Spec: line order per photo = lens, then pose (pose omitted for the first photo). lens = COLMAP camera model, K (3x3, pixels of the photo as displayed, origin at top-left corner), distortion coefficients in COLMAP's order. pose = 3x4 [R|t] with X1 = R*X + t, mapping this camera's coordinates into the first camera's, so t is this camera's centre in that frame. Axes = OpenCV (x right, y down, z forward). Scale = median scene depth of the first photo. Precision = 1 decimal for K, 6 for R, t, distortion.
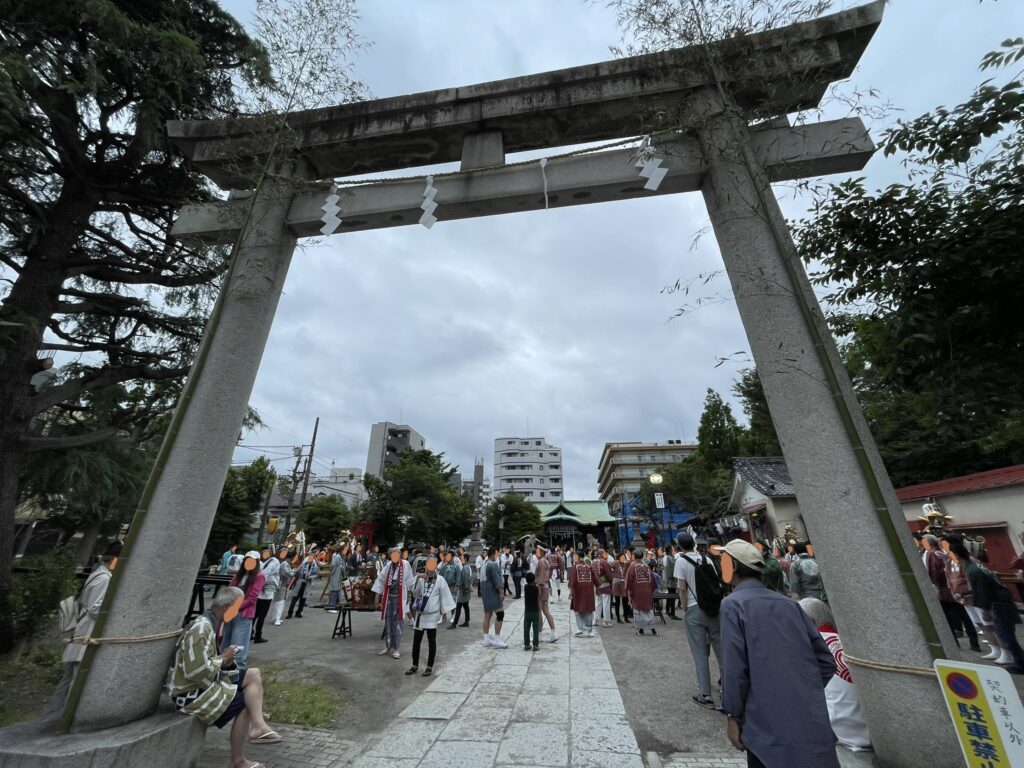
lens RADIAL K [[408.7, 0, 512.0], [0, 408.7, 384.0], [0, 0, 1]] dist [-0.005877, 0.000004]
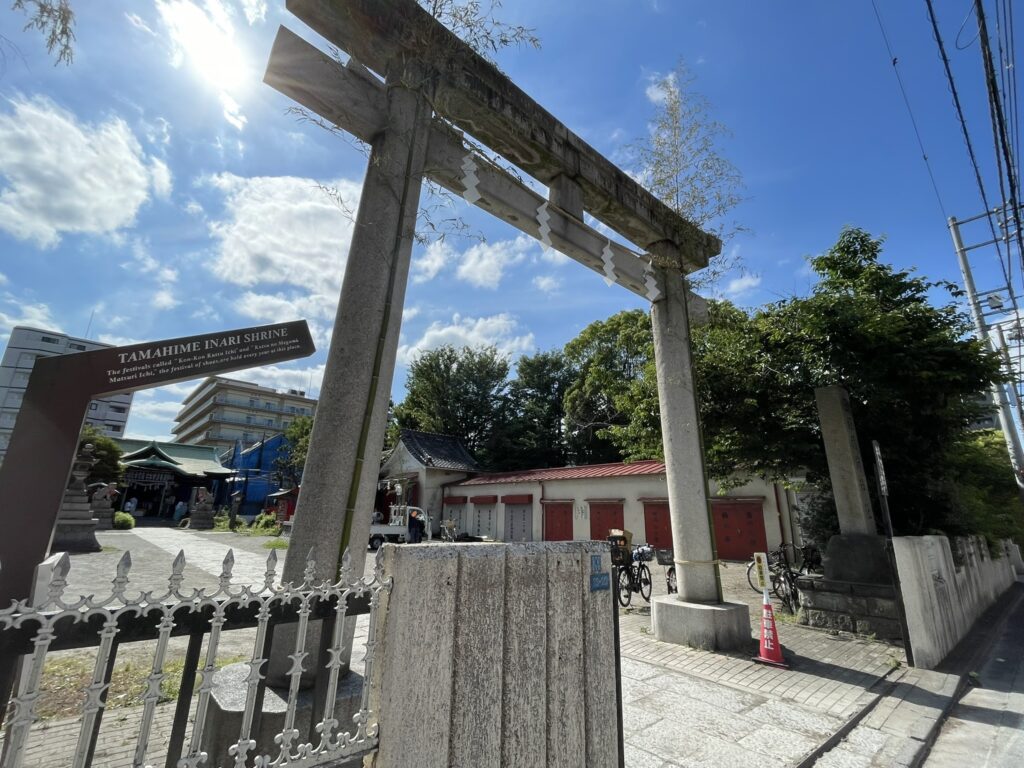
lens RADIAL K [[453.2, 0, 512.0], [0, 453.2, 384.0], [0, 0, 1]] dist [0.001190, 0.000214]
pose [[0.635100, 0.229724, 0.737479, -0.091781], [-0.313500, 0.949240, -0.025708, 0.004976], [-0.705950, -0.214873, 0.674881, 0.007501]]
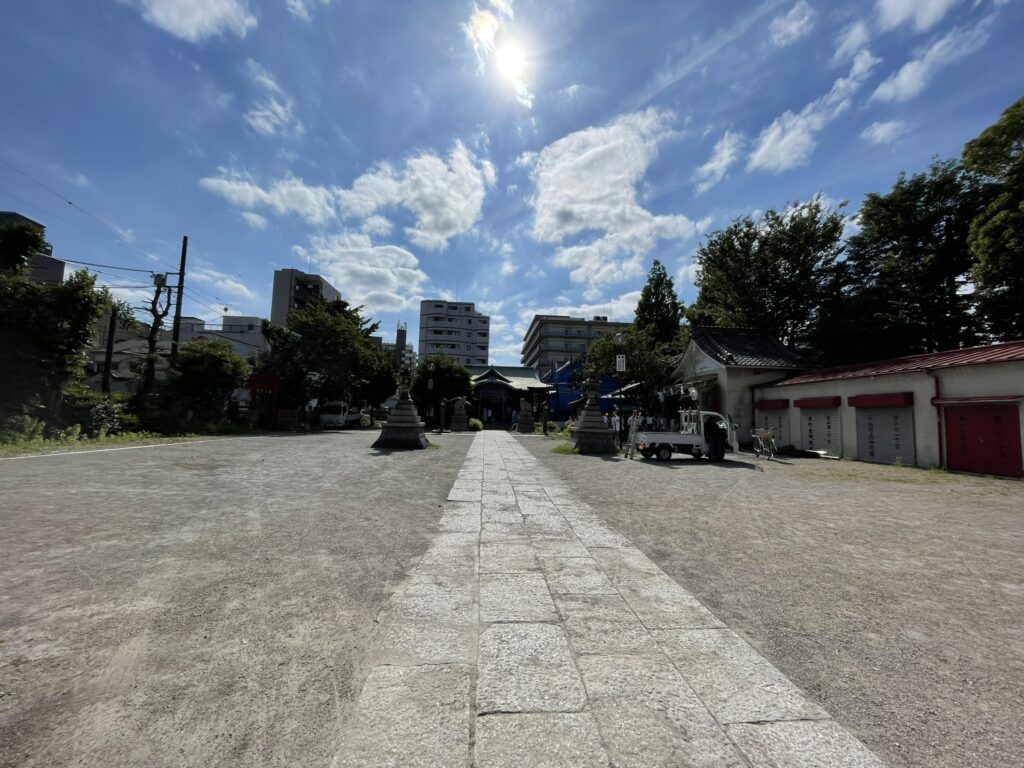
lens RADIAL K [[408.7, 0, 512.0], [0, 408.7, 384.0], [0, 0, 1]] dist [-0.005877, 0.000004]
pose [[0.980853, 0.042417, 0.190075, -0.014644], [-0.098753, 0.949538, 0.297701, 0.036246], [-0.167855, -0.310772, 0.935546, 0.080650]]
